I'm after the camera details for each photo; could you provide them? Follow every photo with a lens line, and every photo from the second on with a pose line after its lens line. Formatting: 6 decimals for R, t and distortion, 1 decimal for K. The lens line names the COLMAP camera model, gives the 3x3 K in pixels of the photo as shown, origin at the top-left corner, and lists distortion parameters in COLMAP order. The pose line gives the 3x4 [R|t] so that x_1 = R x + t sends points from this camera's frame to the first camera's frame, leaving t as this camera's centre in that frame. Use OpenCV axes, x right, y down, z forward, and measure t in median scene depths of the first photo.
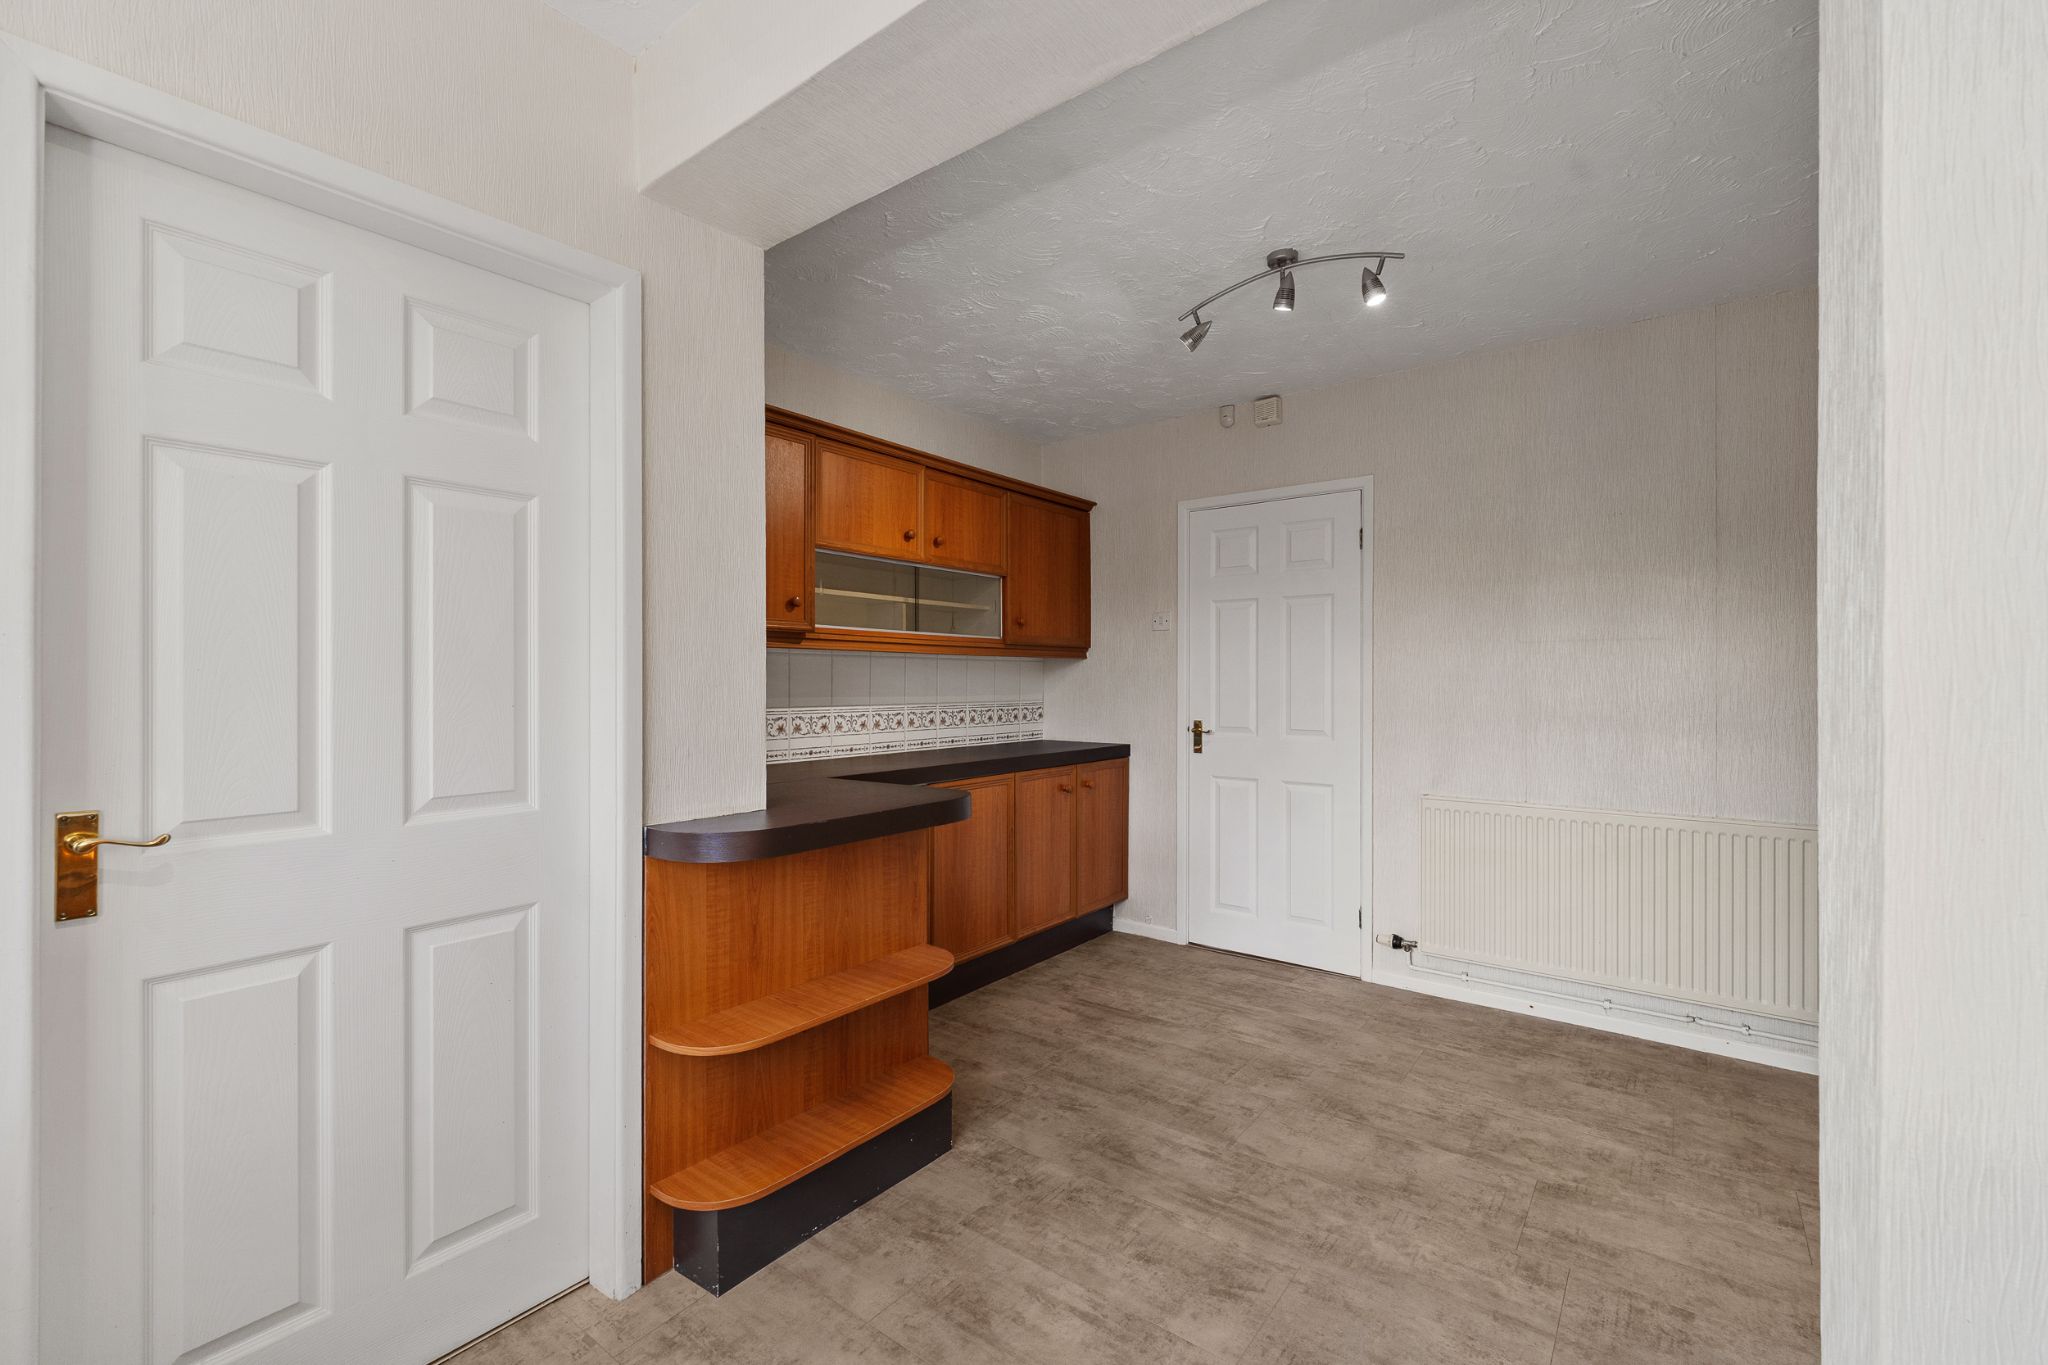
lens RADIAL K [[845.3, 0, 1008.3], [0, 845.3, 683.9], [0, 0, 1]] dist [0.000049, -0.001170]
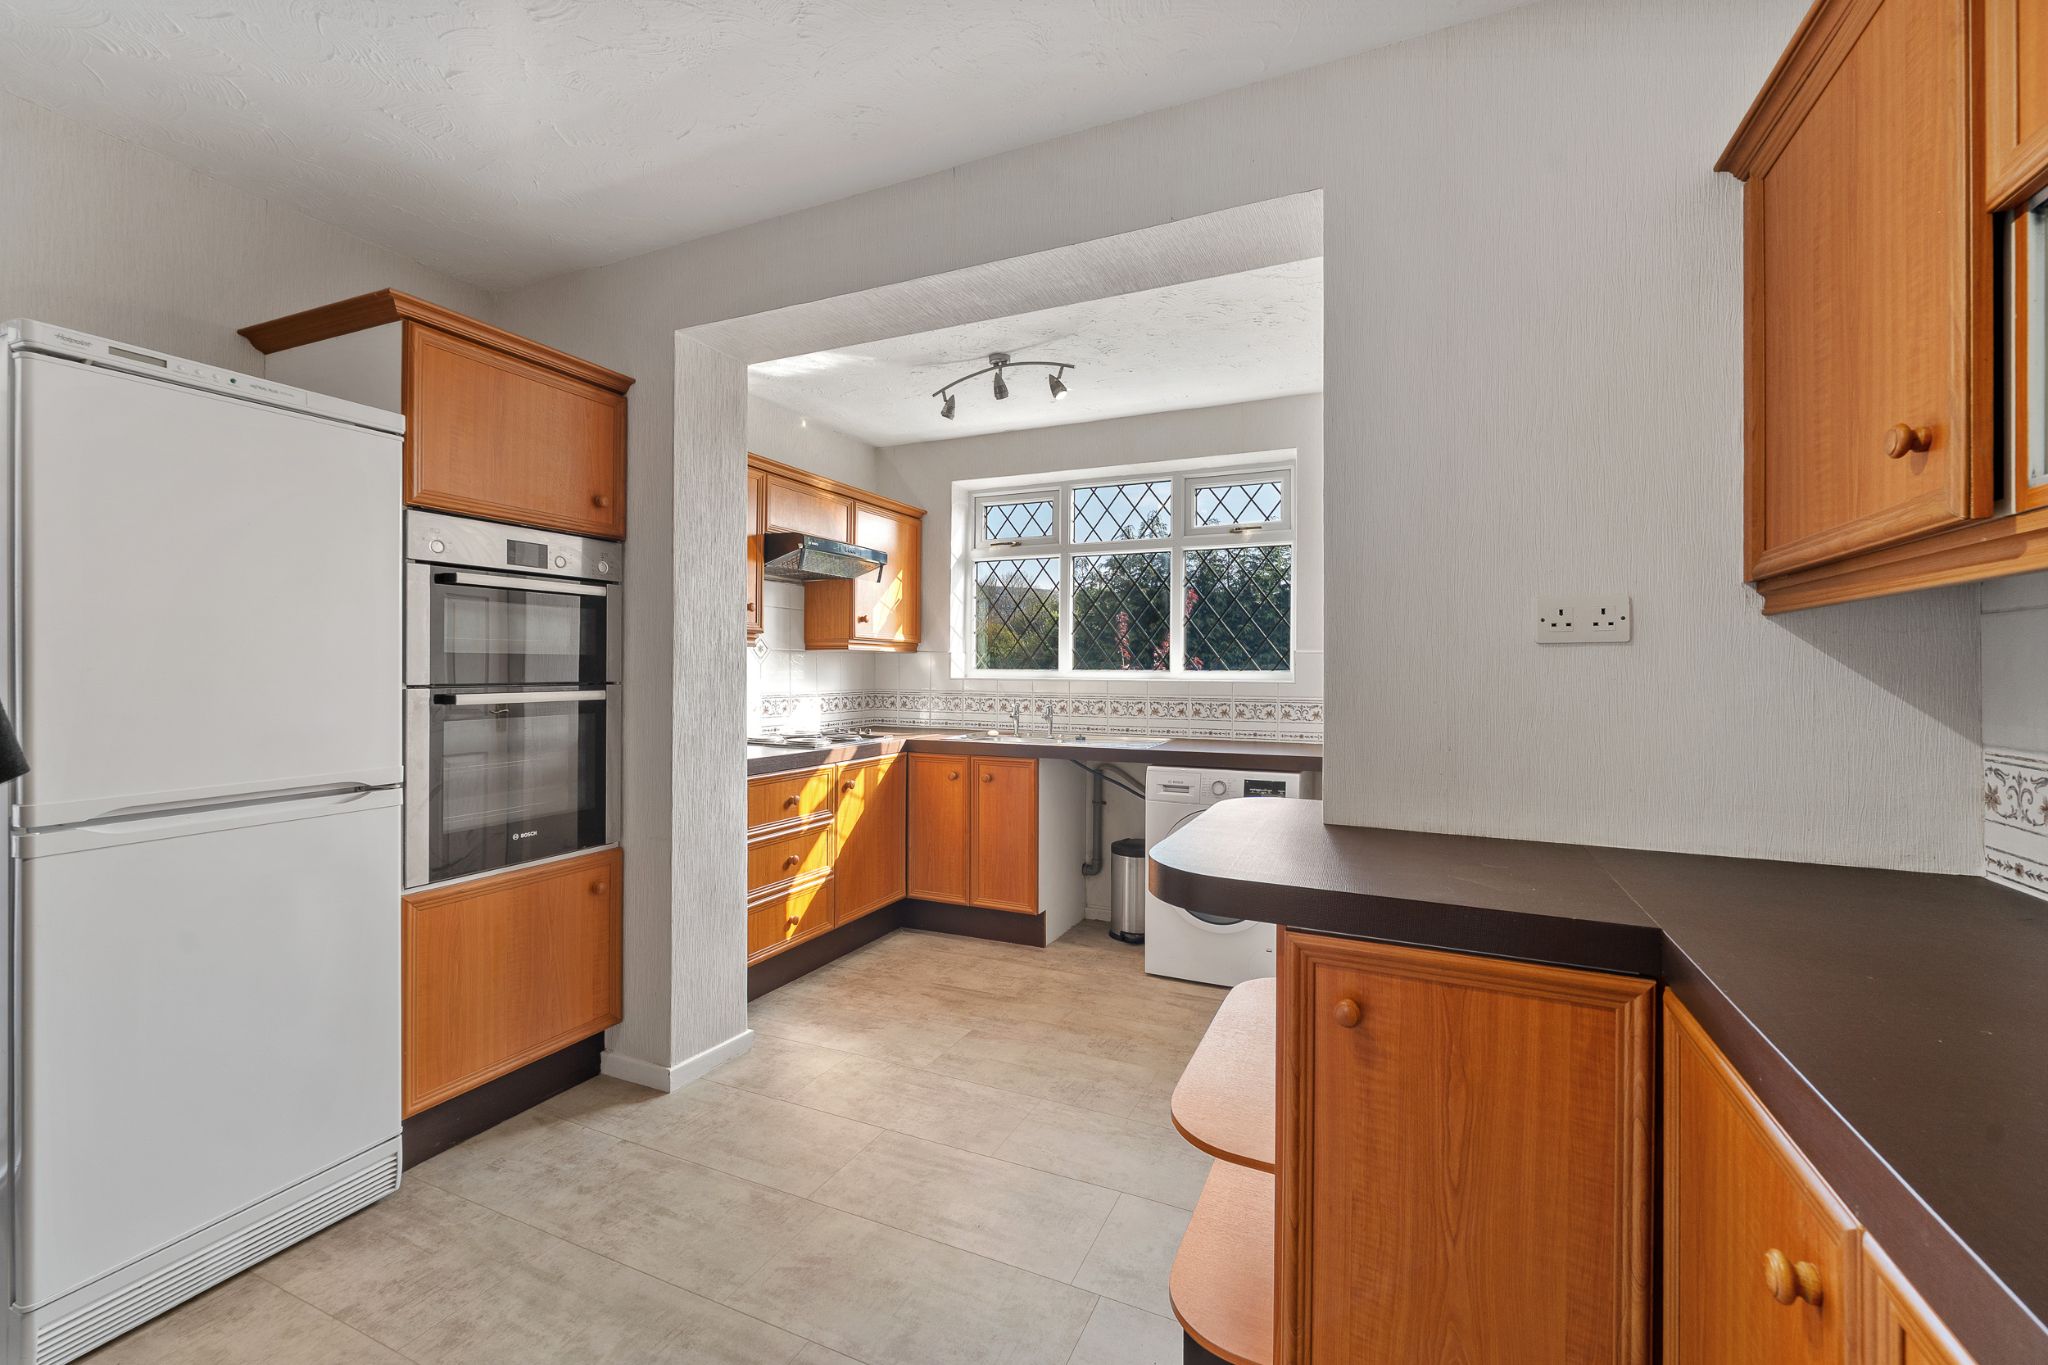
lens RADIAL K [[845.3, 0, 1028.0], [0, 845.3, 667.0], [0, 0, 1]] dist [0.000049, -0.001170]
pose [[-0.969892, -0.004092, -0.243503, 0.160216], [-0.004909, 0.999984, 0.002746, -0.009019], [0.243488, 0.003859, -0.969896, 1.276177]]
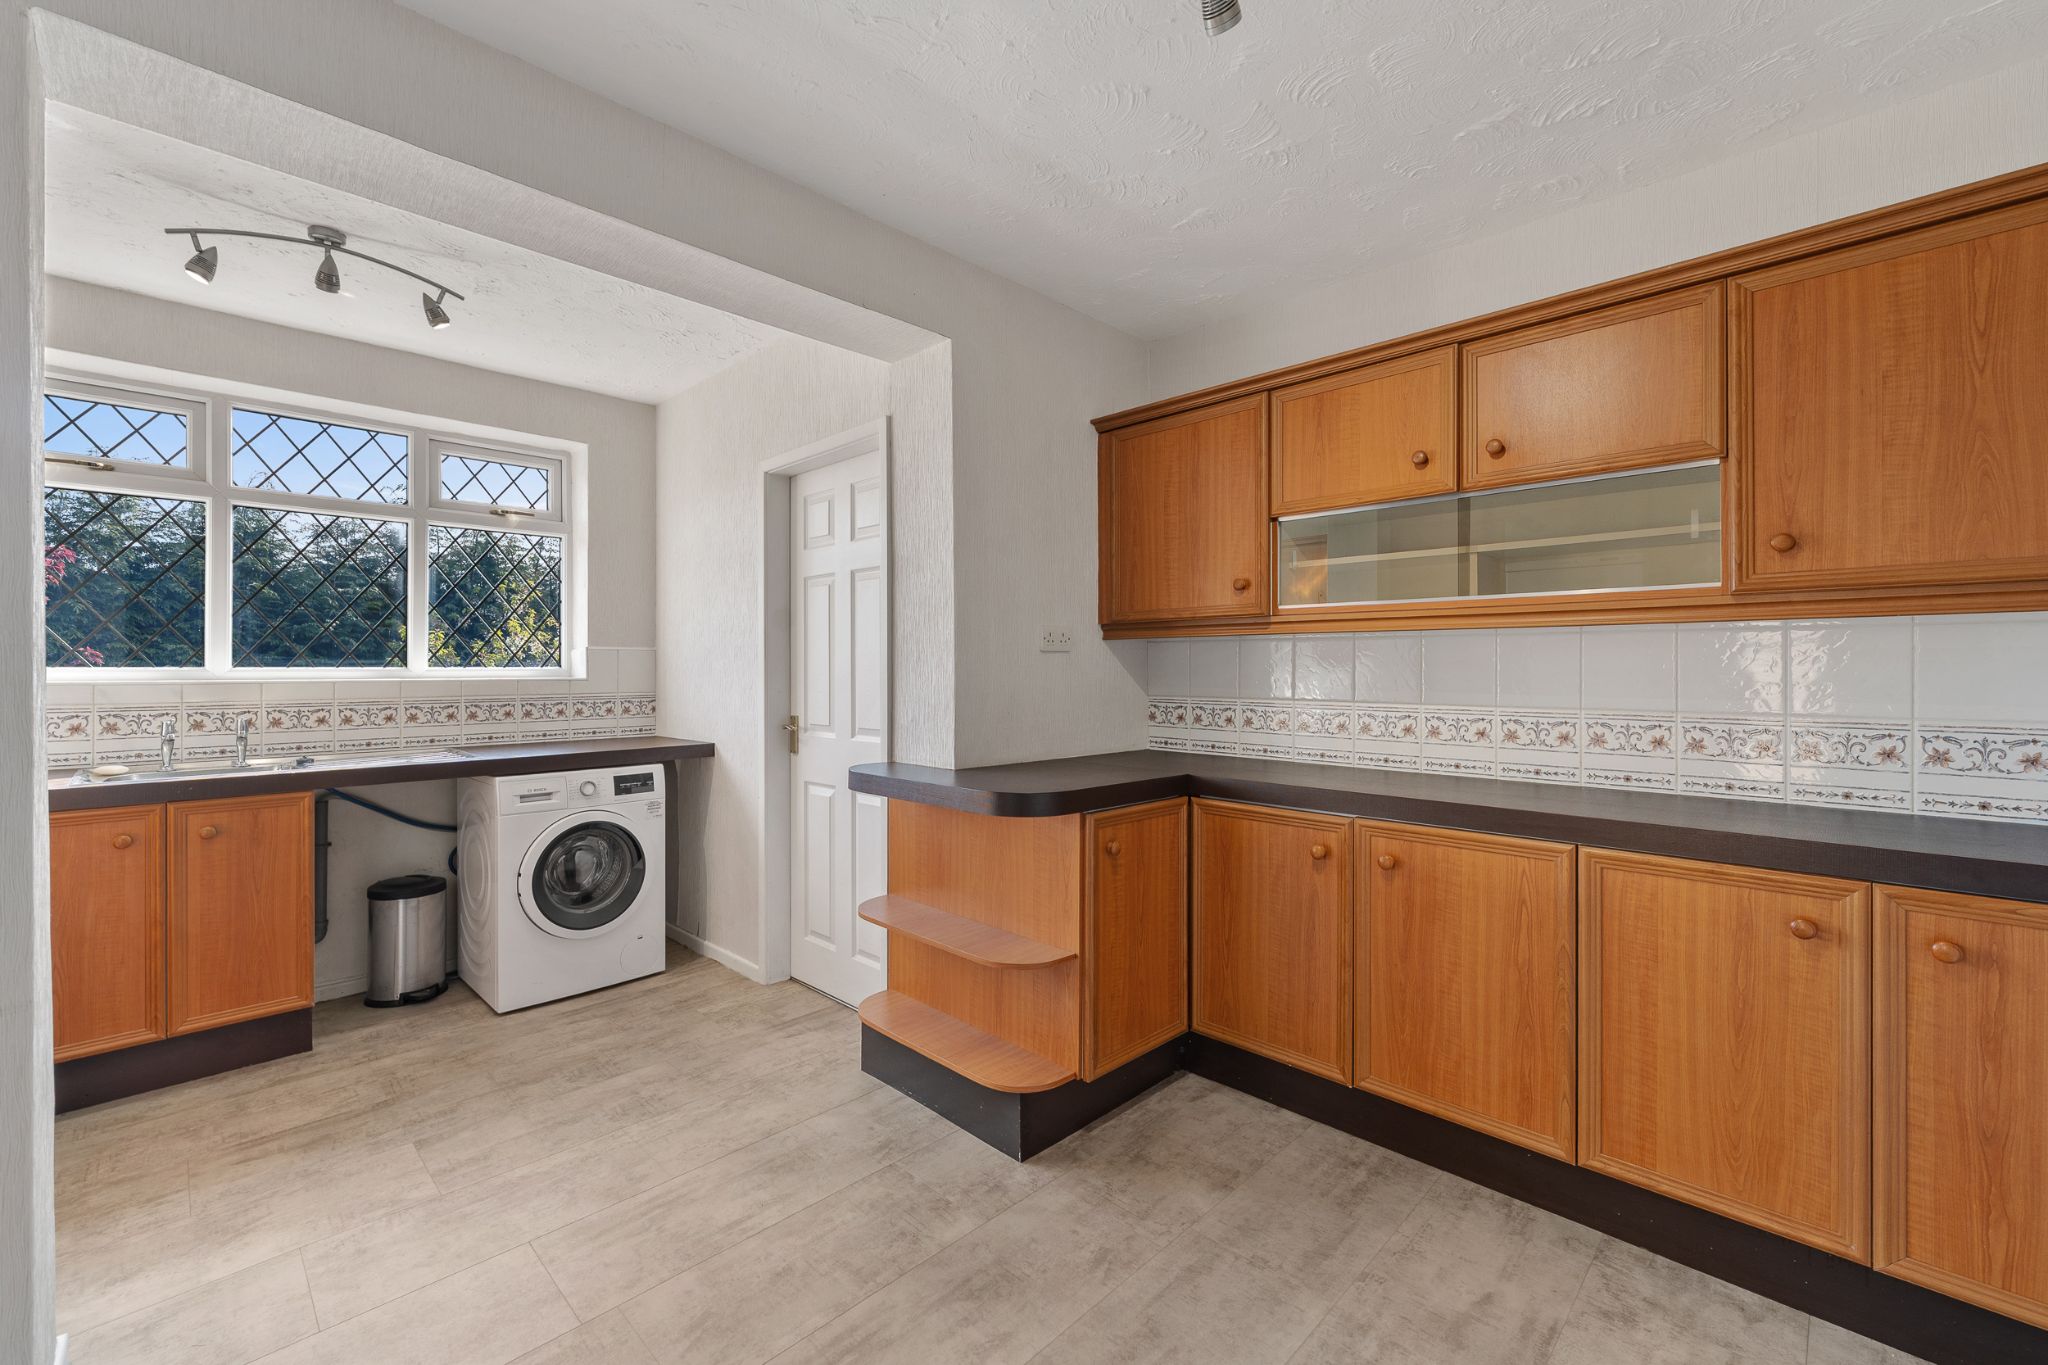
lens RADIAL K [[845.3, 0, 1042.9], [0, 845.3, 667.3], [0, 0, 1]] dist [0.000049, -0.001170]
pose [[-0.089517, 0.000859, -0.995985, 0.712988], [-0.004588, 0.999989, 0.001275, -0.006600], [0.995975, 0.004684, -0.089512, 0.900616]]
